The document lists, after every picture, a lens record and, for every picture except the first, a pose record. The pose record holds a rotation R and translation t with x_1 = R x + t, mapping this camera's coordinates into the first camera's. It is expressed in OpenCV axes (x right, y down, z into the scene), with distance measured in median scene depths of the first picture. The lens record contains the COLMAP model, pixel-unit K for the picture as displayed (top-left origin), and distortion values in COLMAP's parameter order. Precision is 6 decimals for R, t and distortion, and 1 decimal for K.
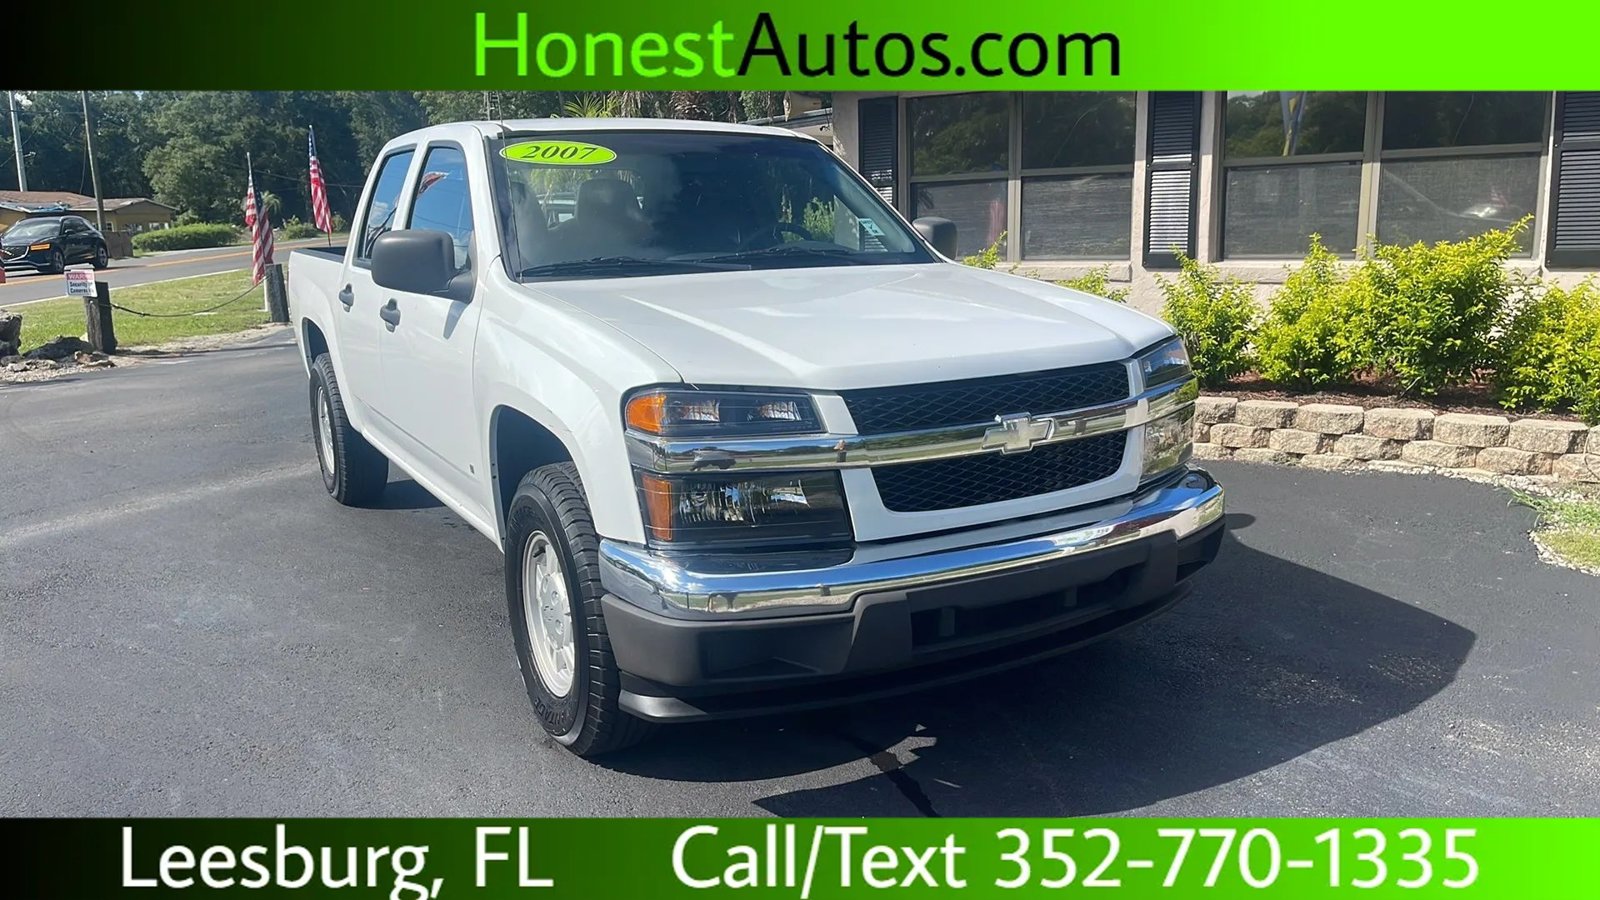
lens RADIAL K [[1201.7, 0, 811.5], [0, 1201.7, 454.8], [0, 0, 1]] dist [0.075973, -0.113115]
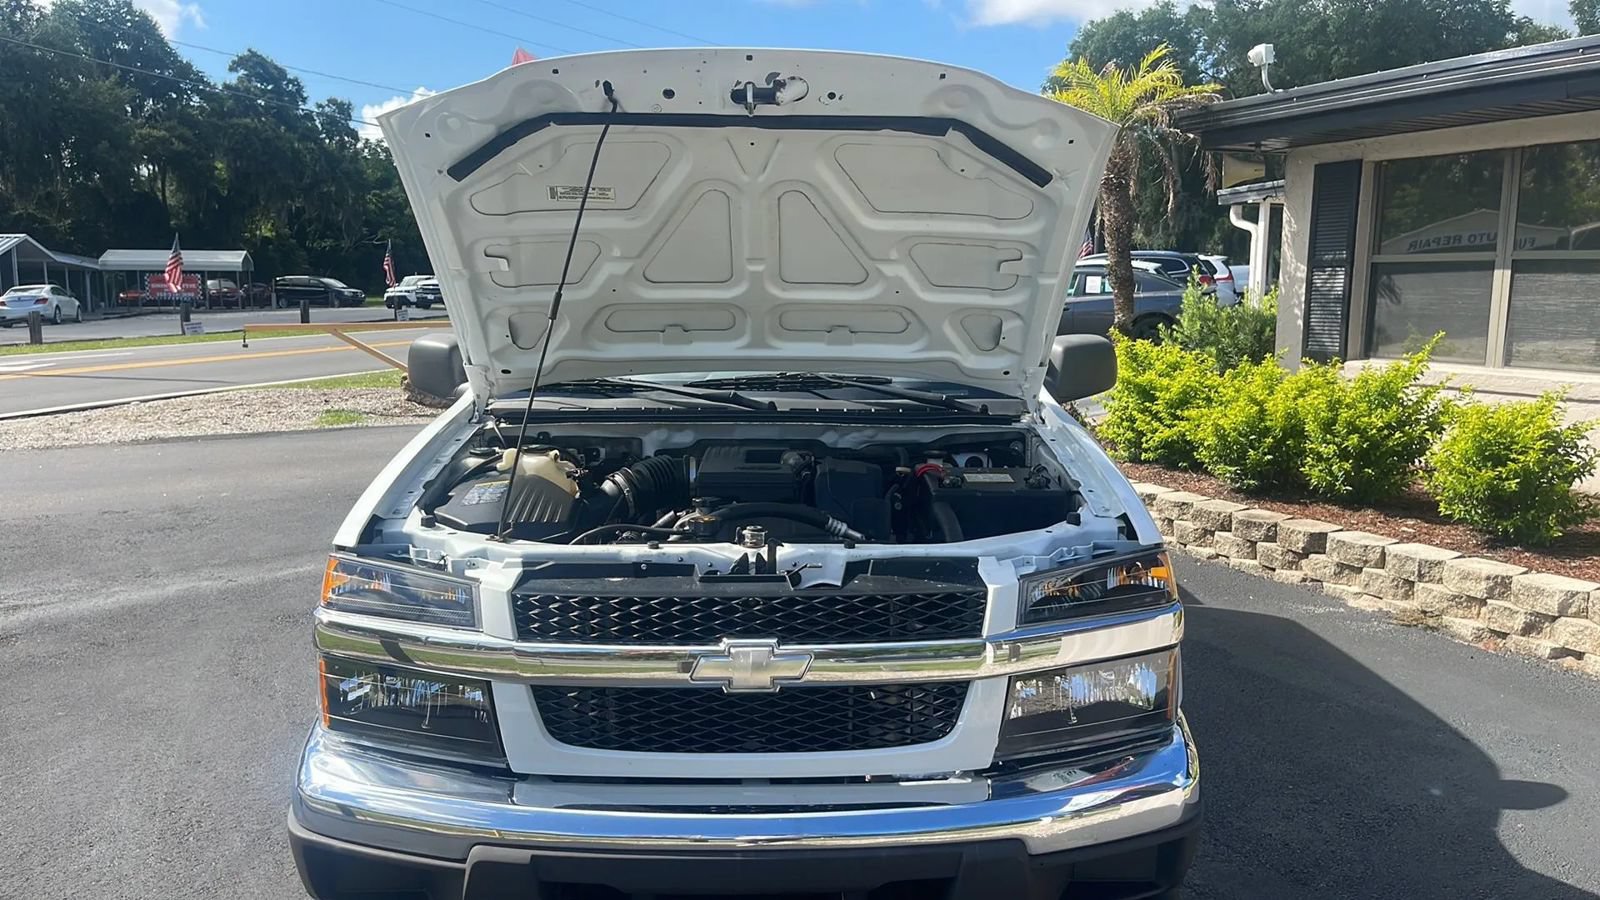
lens RADIAL K [[1201.7, 0, 811.5], [0, 1201.7, 454.8], [0, 0, 1]] dist [0.075973, -0.113115]
pose [[0.873335, 0.097707, -0.477221, 0.535820], [-0.117511, 0.993002, -0.011740, -0.140549], [0.472734, 0.066332, 0.878705, 0.350842]]
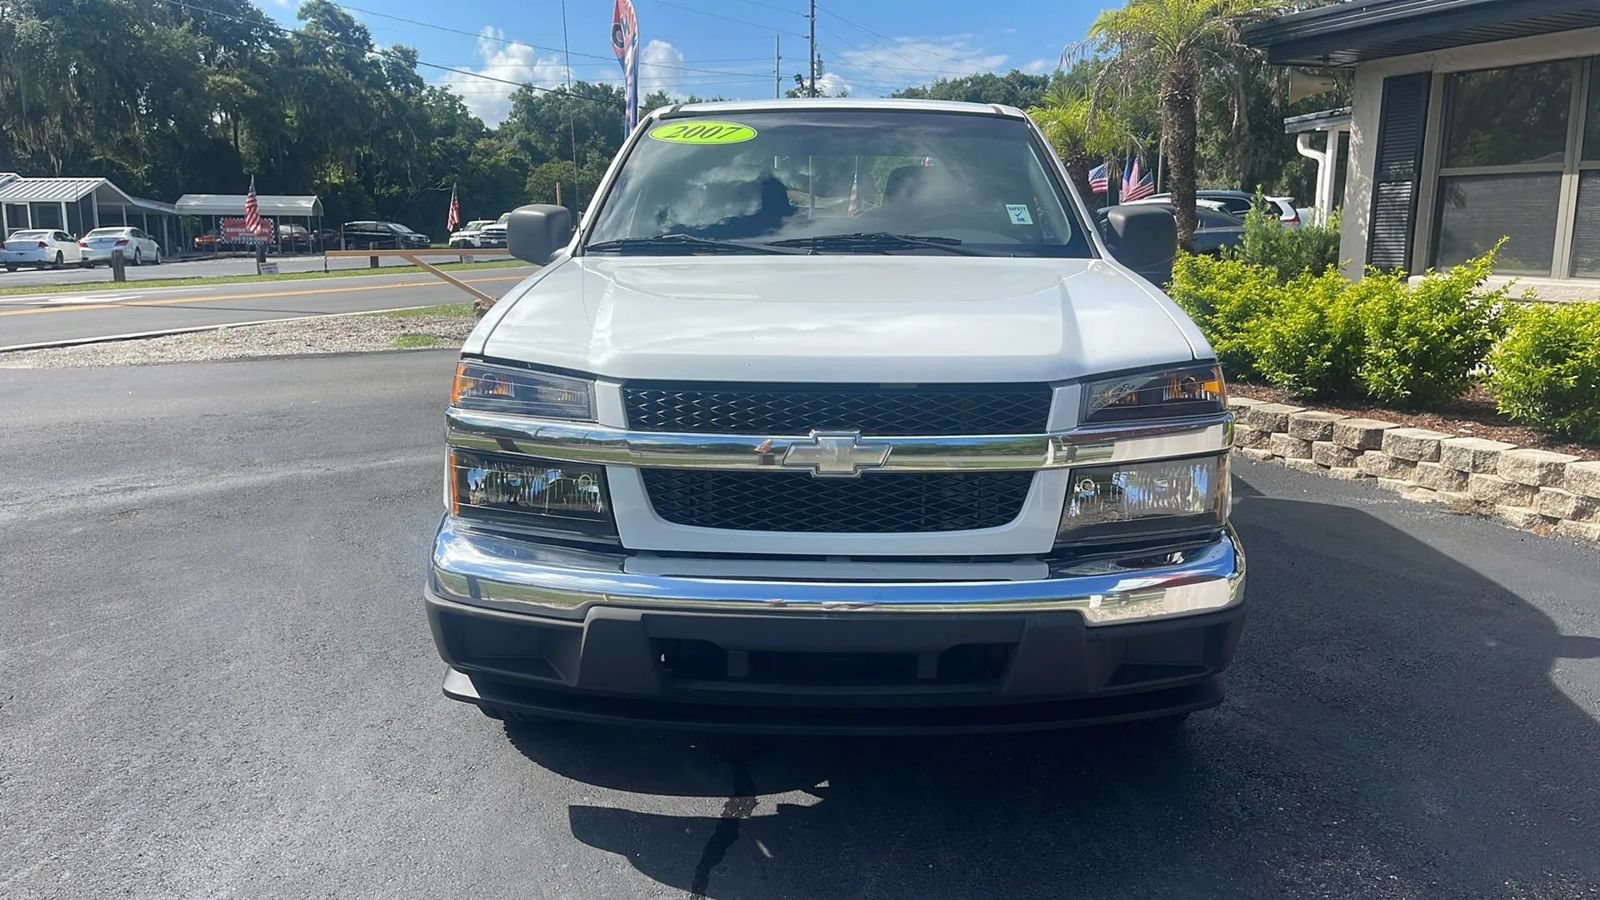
lens RADIAL K [[1196.8, 0, 804.3], [0, 1196.8, 449.6], [0, 0, 1]] dist [0.074414, -0.101654]
pose [[0.846833, 0.124800, -0.517010, 0.567767], [-0.127389, 0.991379, 0.030652, -0.042397], [0.516378, 0.039904, 0.855431, 0.279804]]
